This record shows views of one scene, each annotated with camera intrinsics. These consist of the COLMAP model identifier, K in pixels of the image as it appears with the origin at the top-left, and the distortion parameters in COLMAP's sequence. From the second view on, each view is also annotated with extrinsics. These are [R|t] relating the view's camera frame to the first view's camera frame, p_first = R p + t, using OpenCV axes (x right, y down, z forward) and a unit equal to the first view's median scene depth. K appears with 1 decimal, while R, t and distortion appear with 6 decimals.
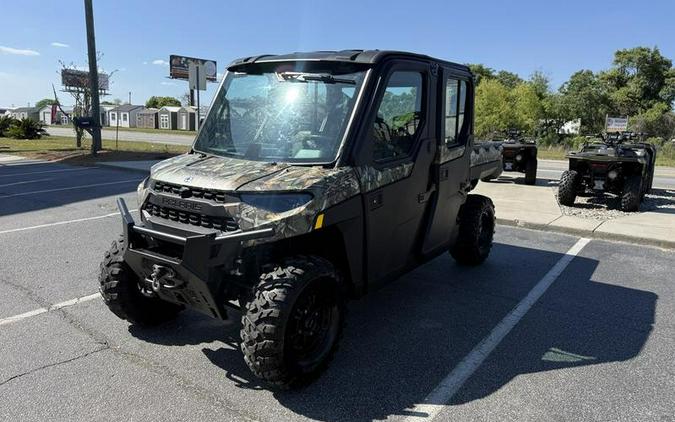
lens RADIAL K [[483.0, 0, 337.5], [0, 483.0, 211.0], [0, 0, 1]] dist [0.037073, -0.040412]
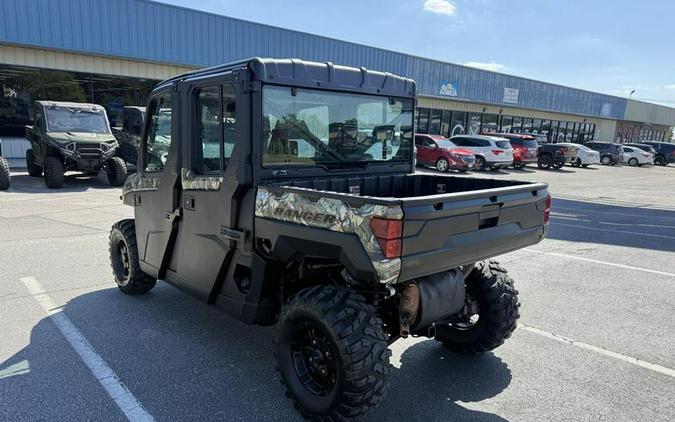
lens RADIAL K [[483.0, 0, 337.5], [0, 483.0, 211.0], [0, 0, 1]] dist [0.037073, -0.040412]
pose [[-0.230519, 0.110219, -0.966805, 1.217597], [-0.207848, 0.965057, 0.159578, -0.308450], [0.950611, 0.237734, -0.199555, 1.726375]]
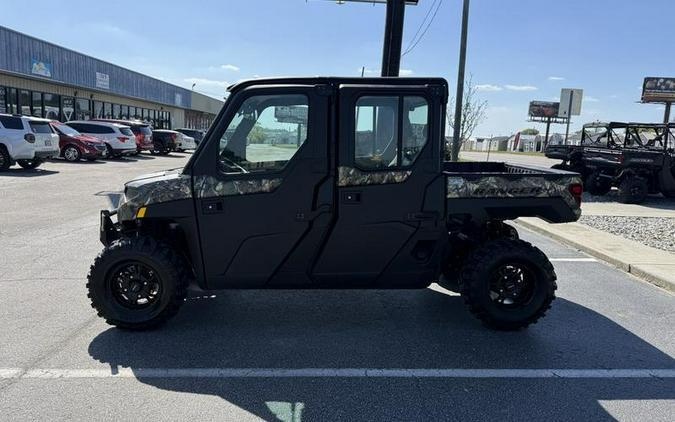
lens RADIAL K [[472.8, 0, 337.5], [0, 472.8, 213.0], [0, 0, 1]] dist [0.001684, -0.001203]
pose [[0.604118, 0.116542, -0.788327, 1.113635], [-0.153581, 0.987730, 0.028327, -0.081634], [0.781955, 0.103959, 0.614604, 0.515616]]
